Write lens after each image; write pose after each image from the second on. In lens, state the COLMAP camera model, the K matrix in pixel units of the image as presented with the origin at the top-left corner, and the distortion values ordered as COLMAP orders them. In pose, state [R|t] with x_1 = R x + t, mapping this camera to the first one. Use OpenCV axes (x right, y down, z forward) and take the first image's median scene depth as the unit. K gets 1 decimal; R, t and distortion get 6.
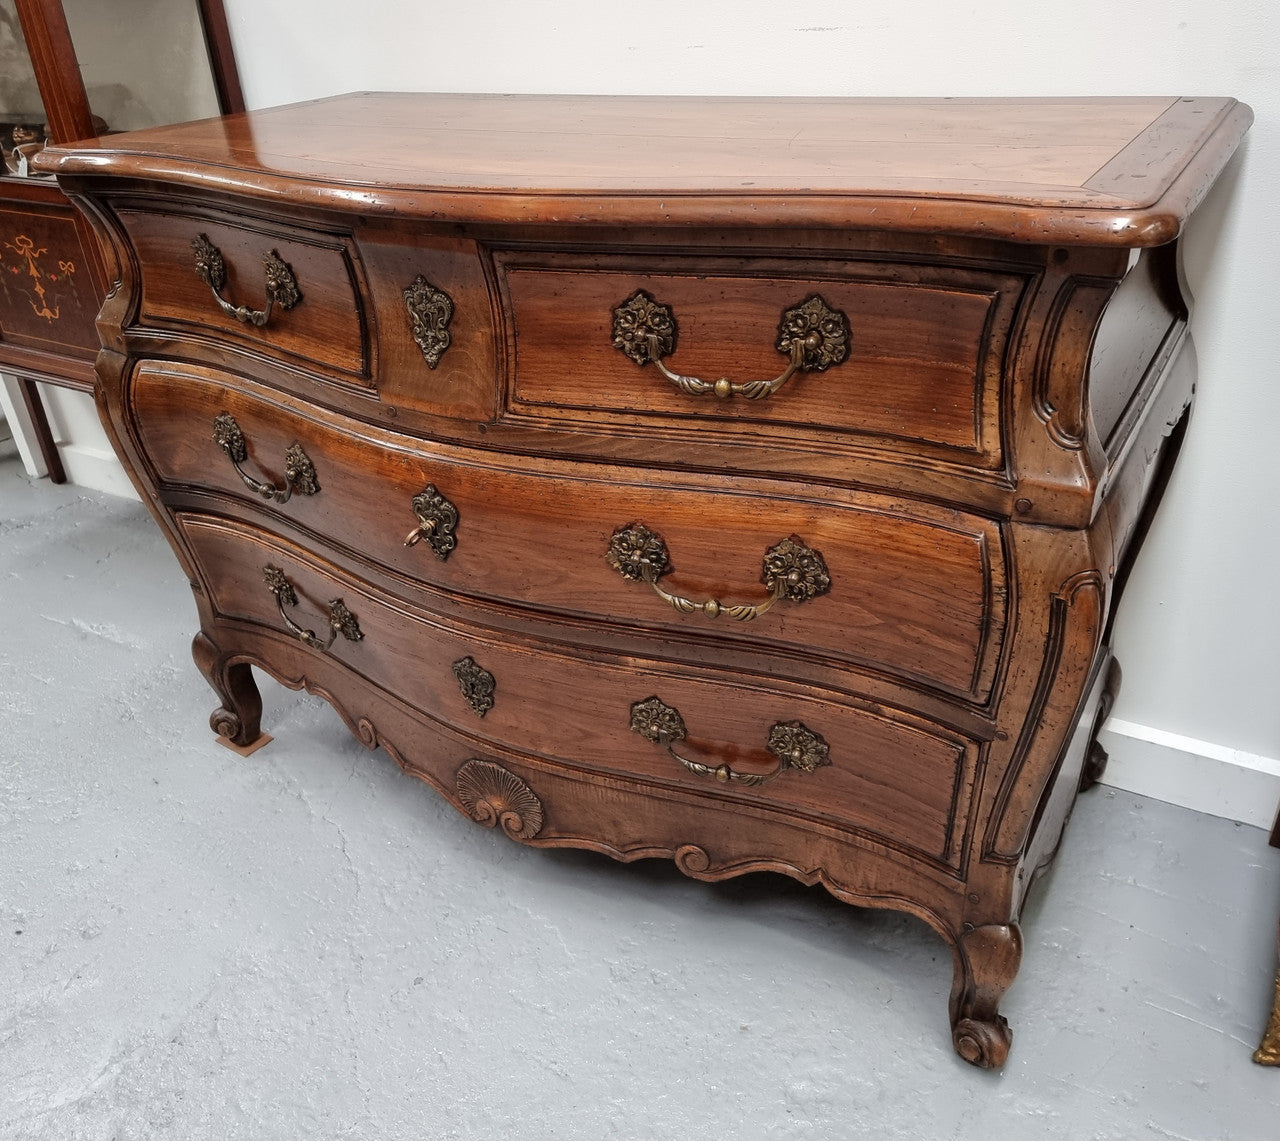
lens RADIAL K [[1073.3, 0, 619.9], [0, 1073.3, 563.9], [0, 0, 1]] dist [0.088851, -0.091155]
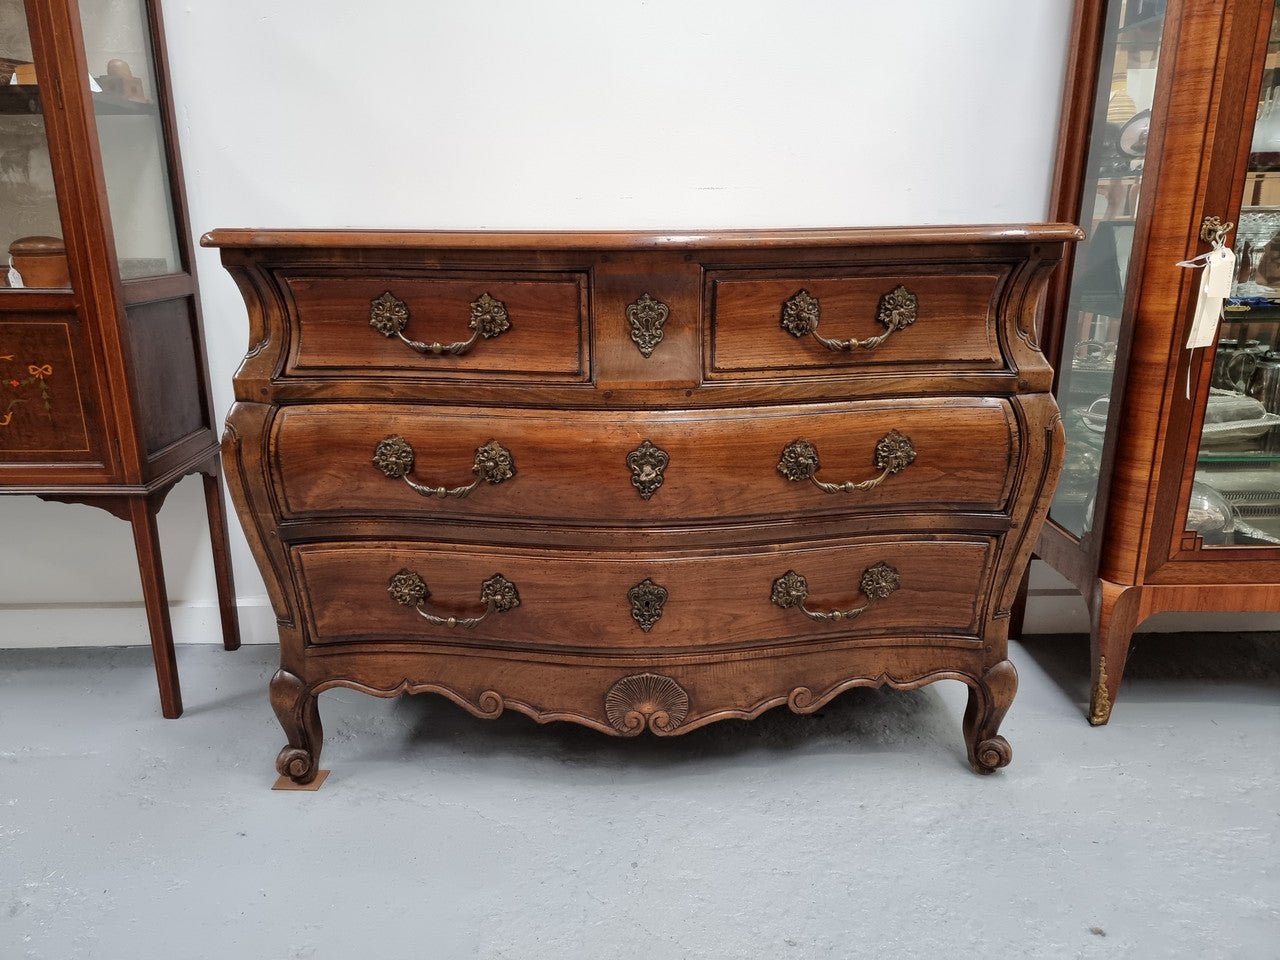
lens RADIAL K [[876.3, 0, 640.0], [0, 876.3, 480.0], [0, 0, 1]] dist [0.088919, -0.078662]
pose [[0.841759, -0.101919, 0.530145, -0.825497], [0.227300, 0.957641, -0.176800, 0.183558], [-0.489670, 0.269325, 0.829269, 0.070041]]
